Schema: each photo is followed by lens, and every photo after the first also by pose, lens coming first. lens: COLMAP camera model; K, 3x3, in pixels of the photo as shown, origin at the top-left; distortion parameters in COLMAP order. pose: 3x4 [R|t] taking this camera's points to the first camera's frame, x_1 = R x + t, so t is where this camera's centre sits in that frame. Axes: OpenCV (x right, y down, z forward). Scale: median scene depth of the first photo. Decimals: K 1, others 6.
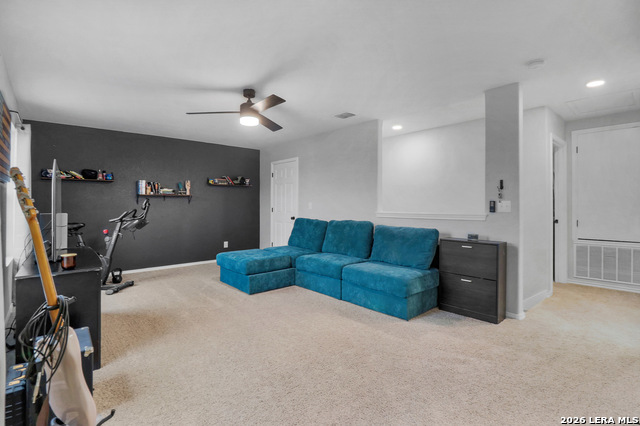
lens RADIAL K [[301.4, 0, 320.0], [0, 301.4, 213.0], [0, 0, 1]] dist [0.010817, -0.025889]
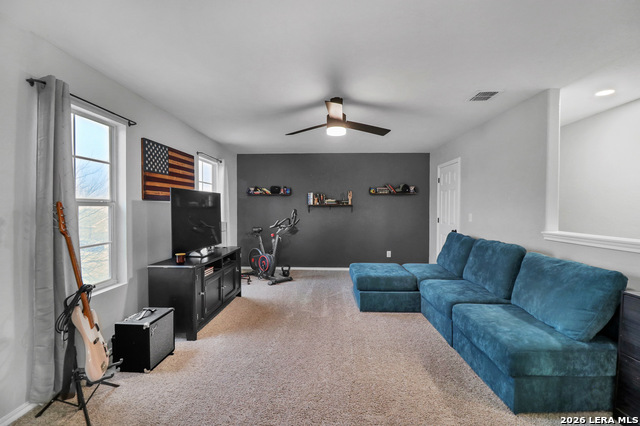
lens RADIAL K [[301.4, 0, 320.0], [0, 301.4, 213.0], [0, 0, 1]] dist [0.010817, -0.025889]
pose [[0.725684, 0.015754, -0.687848, 0.289647], [-0.022417, 0.999748, -0.000753, -0.032906], [0.687663, 0.015966, 0.725855, 0.190038]]
